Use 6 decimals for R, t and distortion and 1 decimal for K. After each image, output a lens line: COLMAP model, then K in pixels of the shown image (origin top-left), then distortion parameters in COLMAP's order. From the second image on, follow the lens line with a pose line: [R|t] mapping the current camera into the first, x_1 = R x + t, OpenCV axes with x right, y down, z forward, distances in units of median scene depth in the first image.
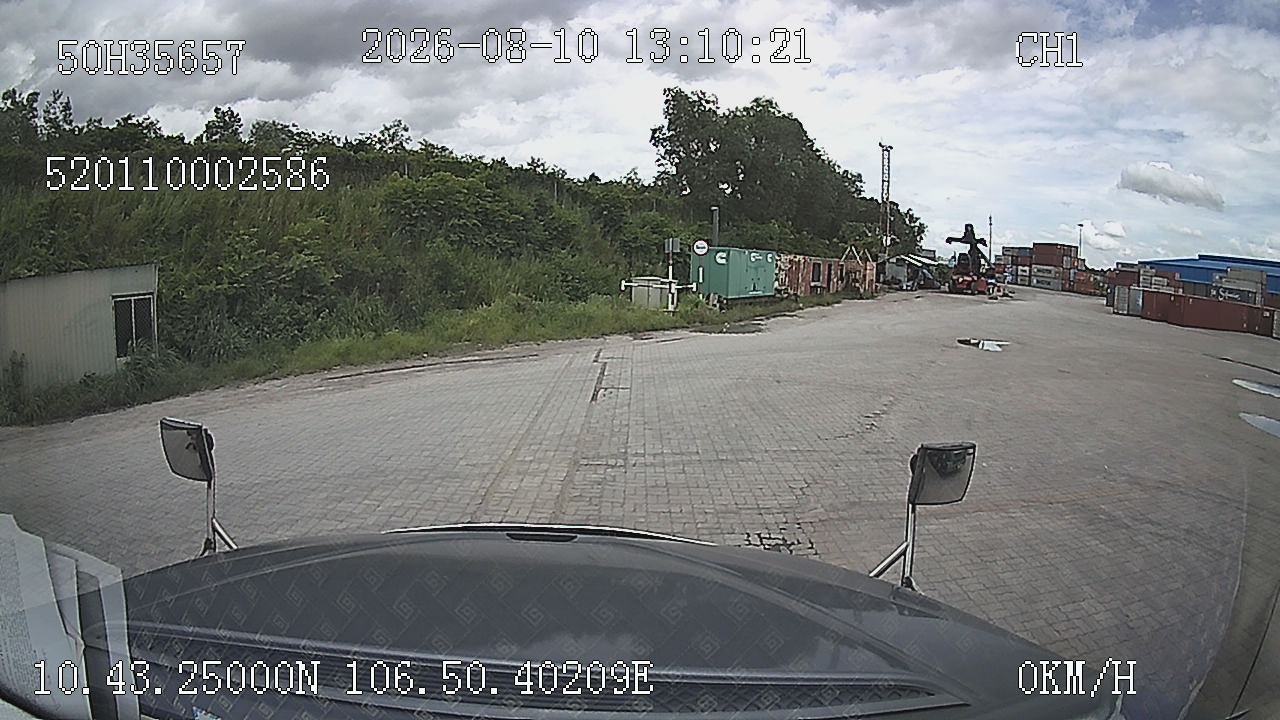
lens RADIAL K [[1480.7, 0, 640.0], [0, 1480.7, 360.0], [0, 0, 1]] dist [-0.592758, 0.011333]
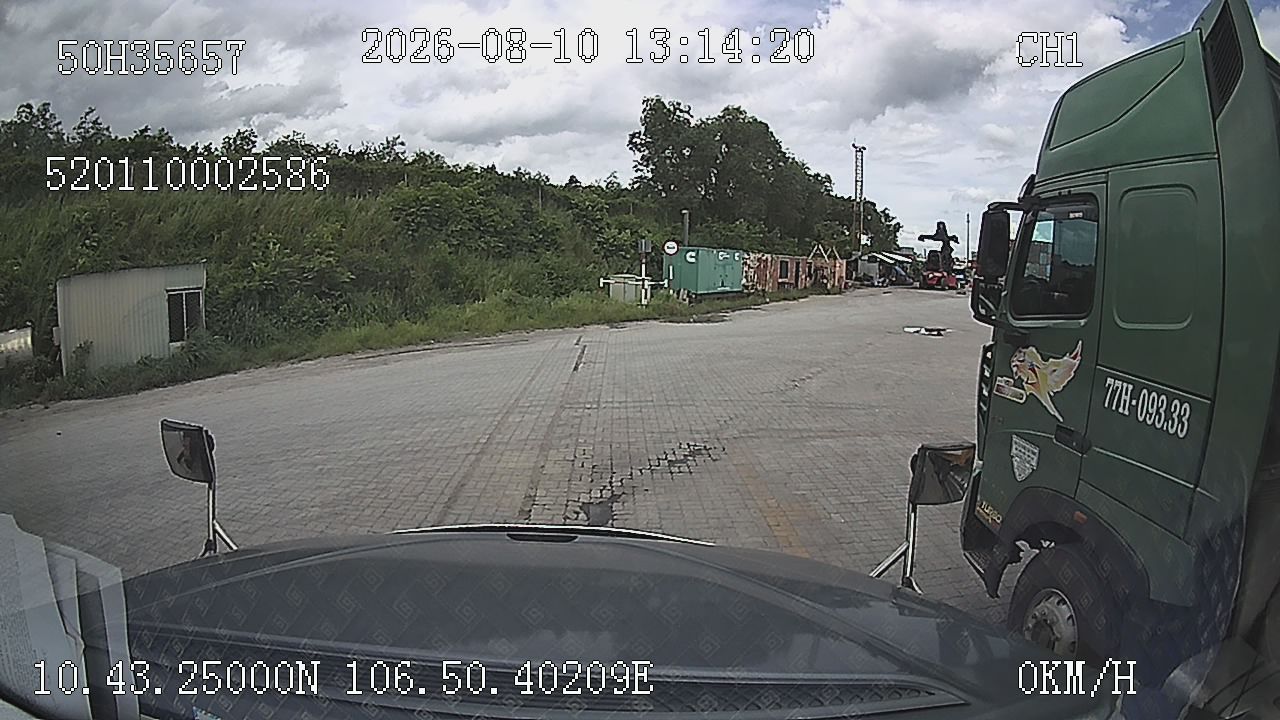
lens RADIAL K [[1544.8, 0, 640.0], [0, 1544.8, 360.0], [0, 0, 1]] dist [-0.549084, 0.013280]
pose [[0.999924, -0.008404, 0.009026, 0.005397], [0.008435, 0.999958, -0.003460, 0.010692], [-0.008996, 0.003536, 0.999953, -0.140233]]
